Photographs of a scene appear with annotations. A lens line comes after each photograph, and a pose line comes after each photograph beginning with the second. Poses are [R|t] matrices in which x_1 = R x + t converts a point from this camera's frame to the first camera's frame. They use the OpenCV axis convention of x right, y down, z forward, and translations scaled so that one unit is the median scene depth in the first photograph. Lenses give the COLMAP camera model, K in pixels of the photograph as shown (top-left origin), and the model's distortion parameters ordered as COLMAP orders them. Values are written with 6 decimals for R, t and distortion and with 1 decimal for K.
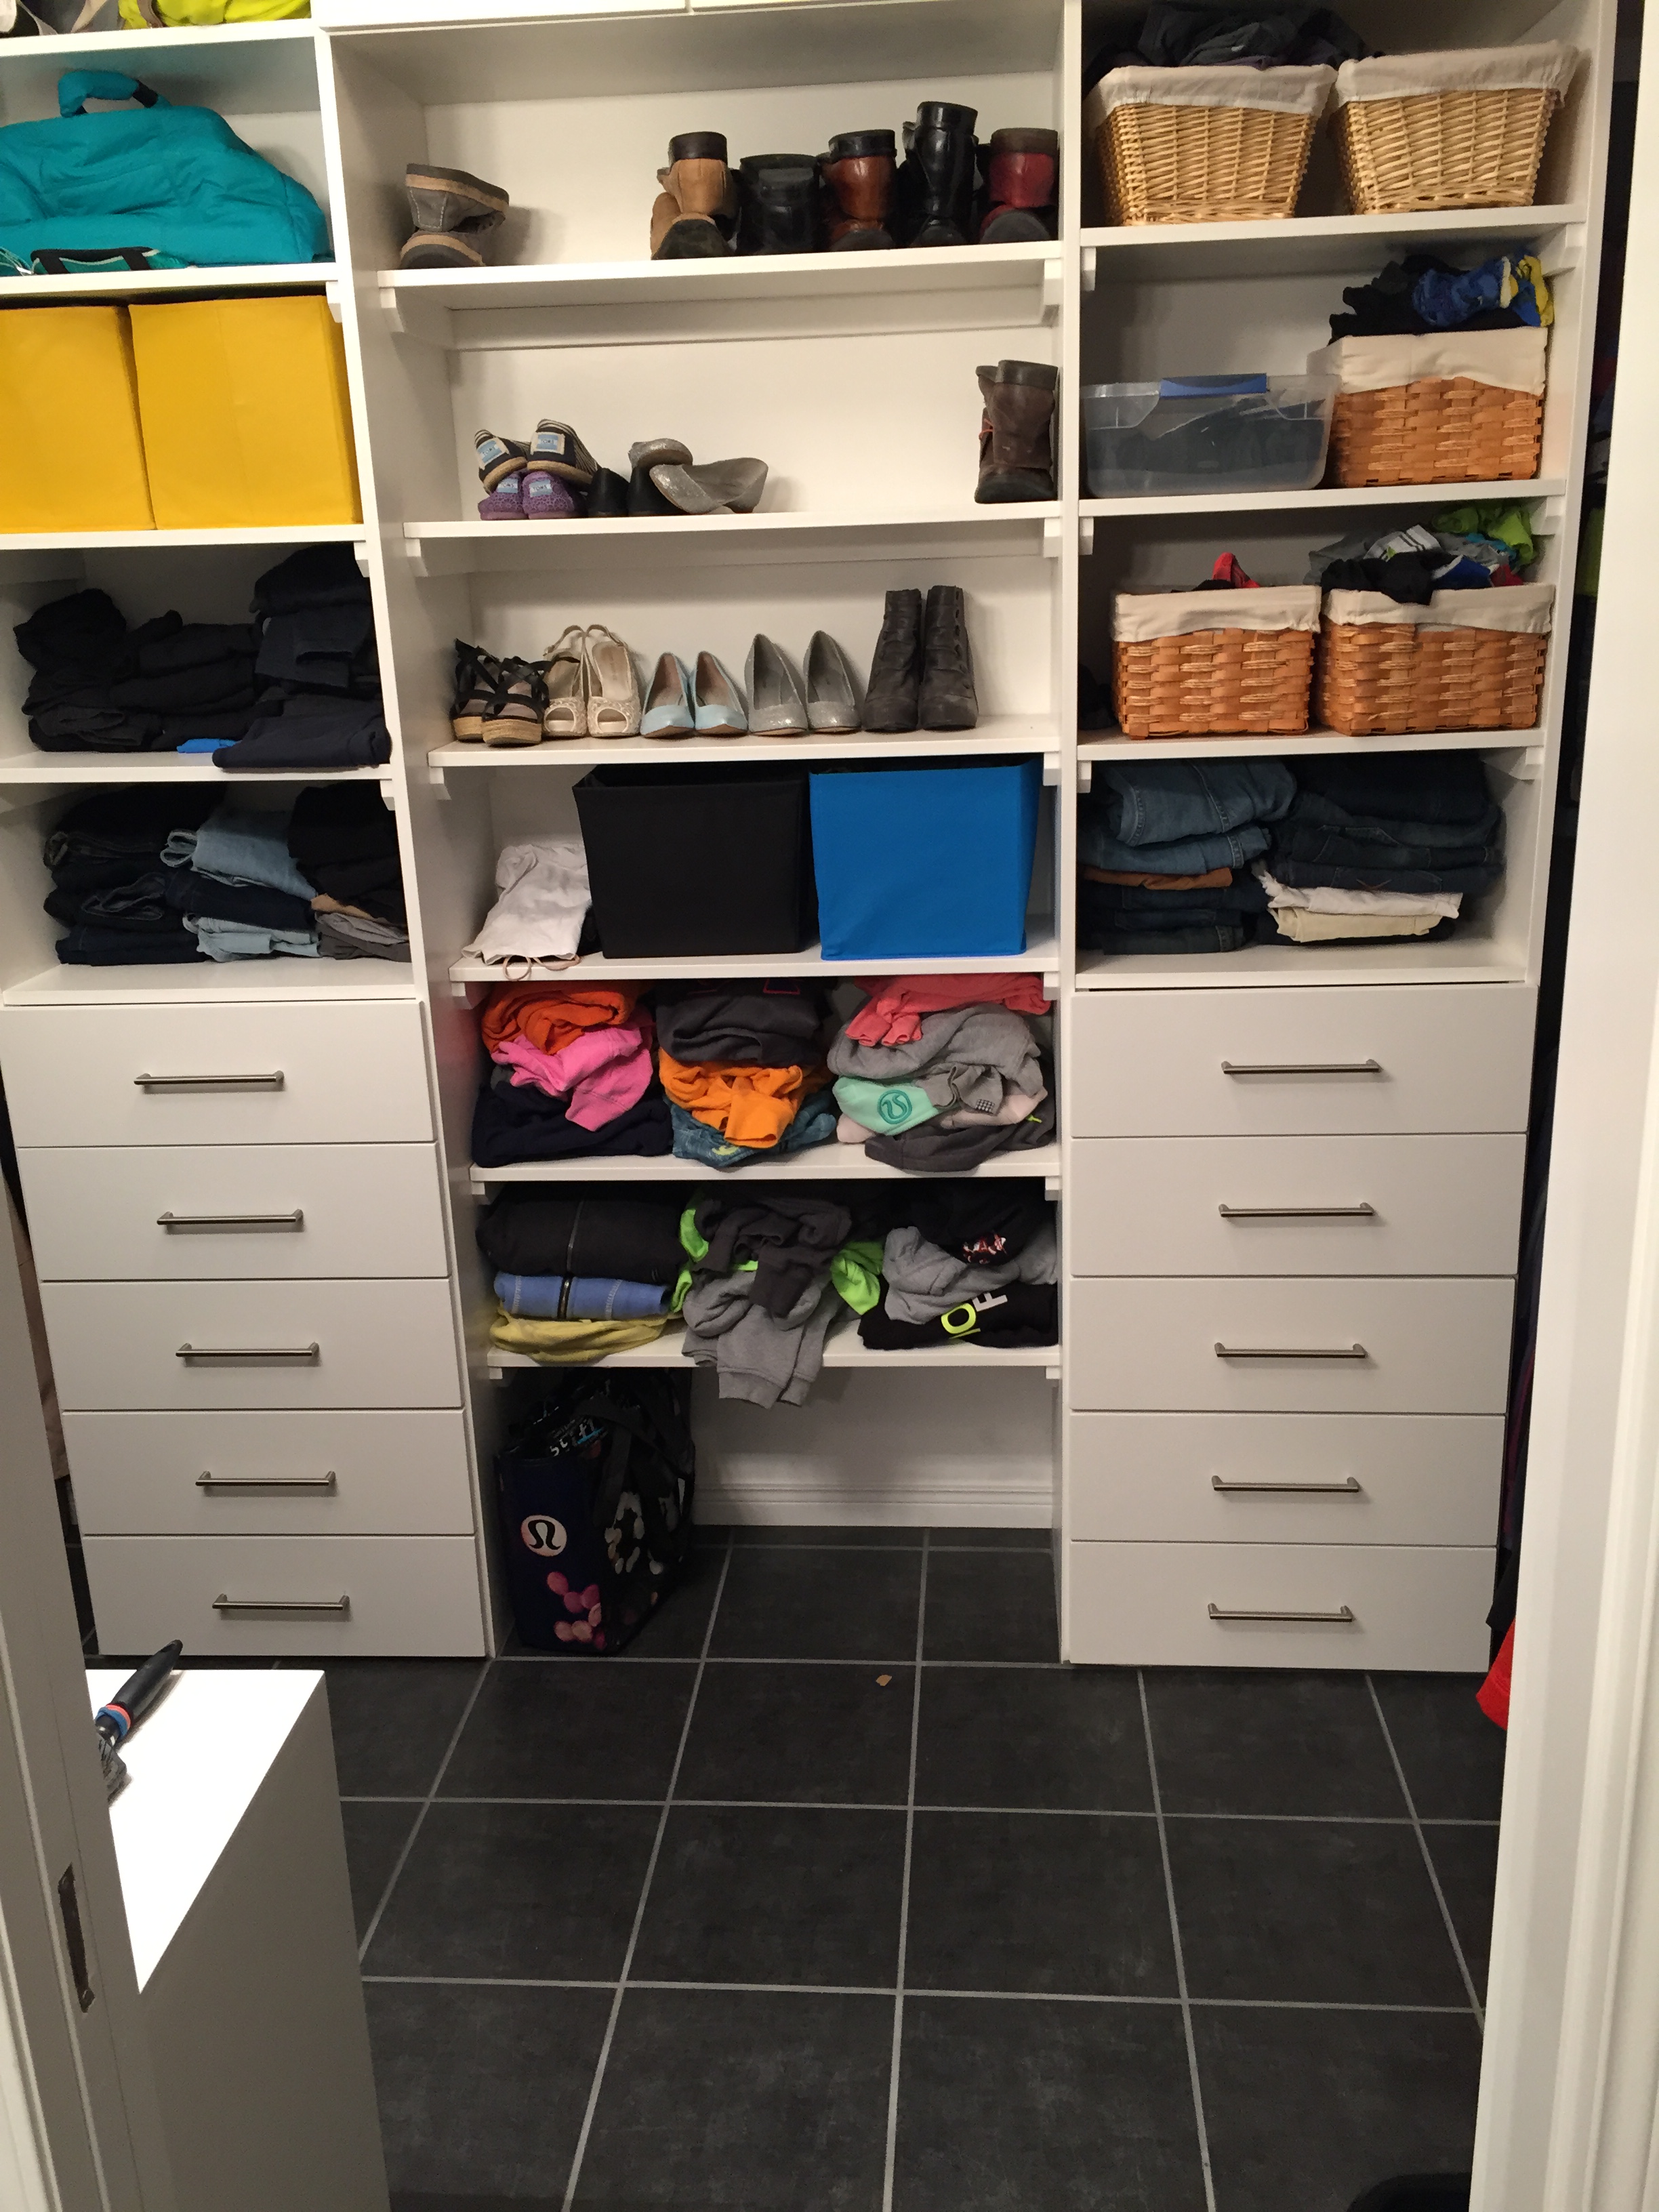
lens RADIAL K [[1898.5, 0, 840.0], [0, 1898.5, 1100.3], [0, 0, 1]] dist [0.105350, -0.153205]
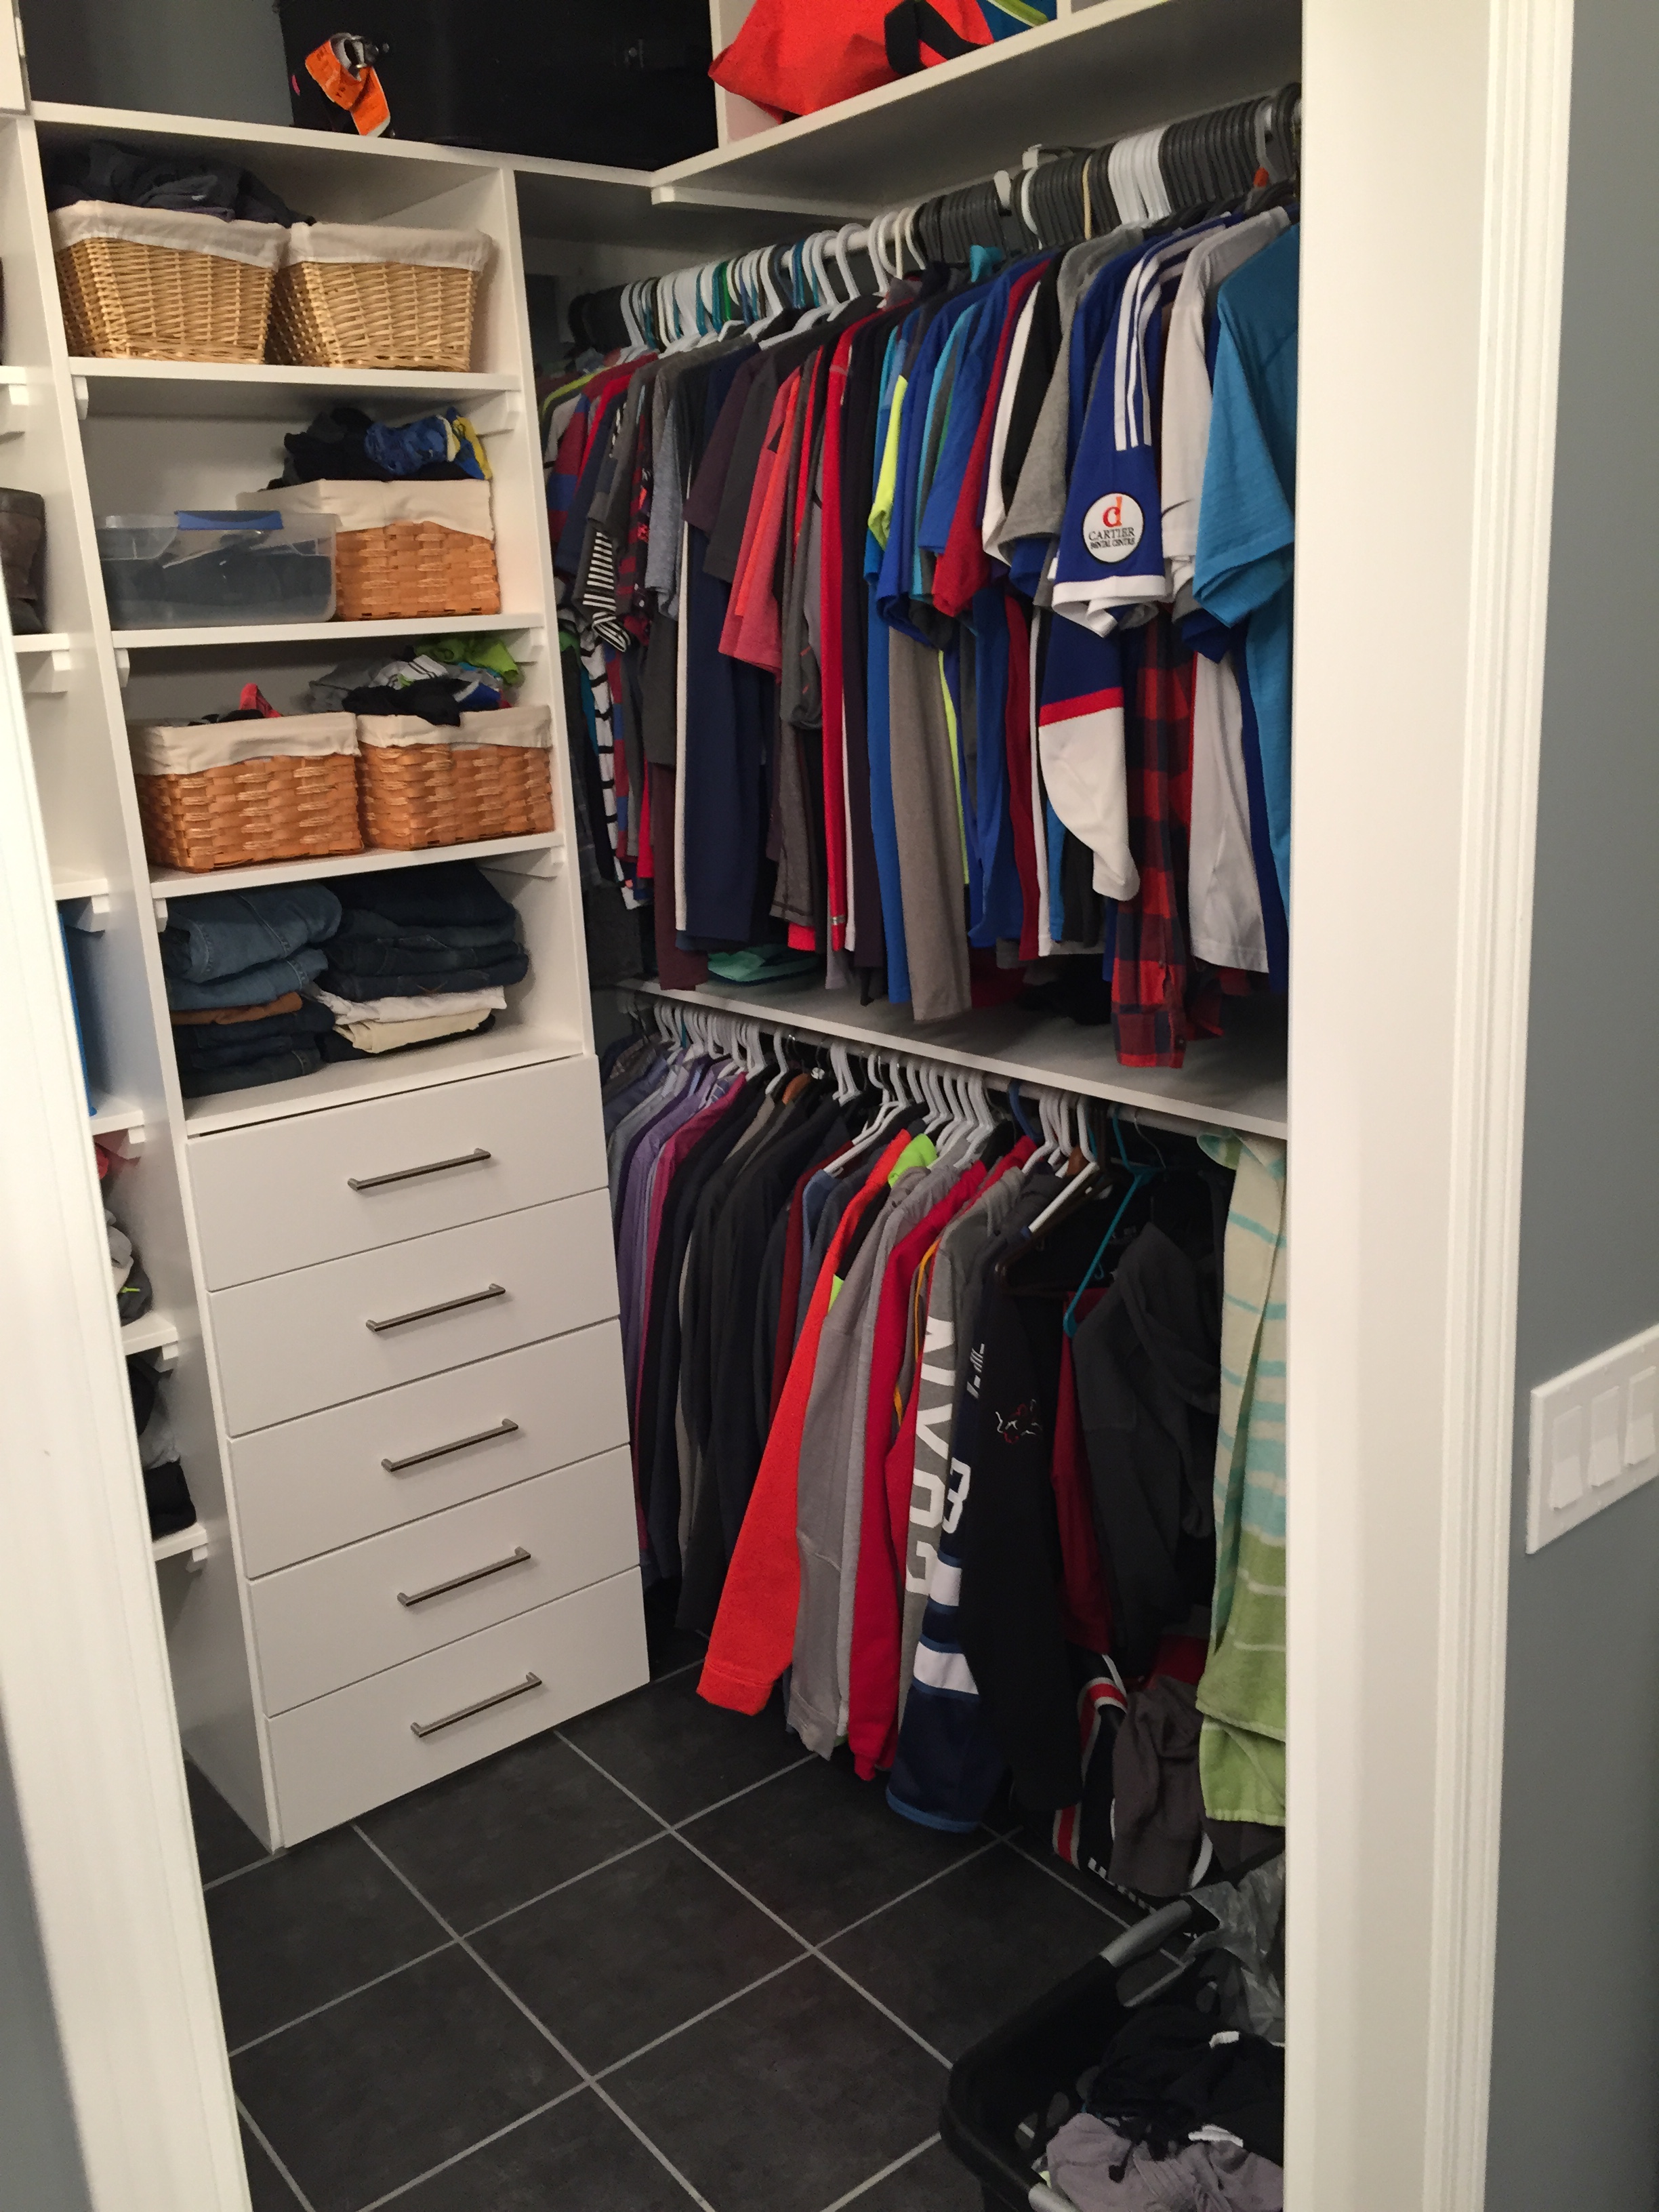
lens RADIAL K [[1898.5, 0, 840.0], [0, 1898.5, 1100.3], [0, 0, 1]] dist [0.105350, -0.153205]
pose [[0.732723, -0.175307, 0.657559, -0.276994], [0.223927, 0.974552, 0.010295, -0.013906], [-0.642630, 0.139702, 0.753333, 0.075202]]
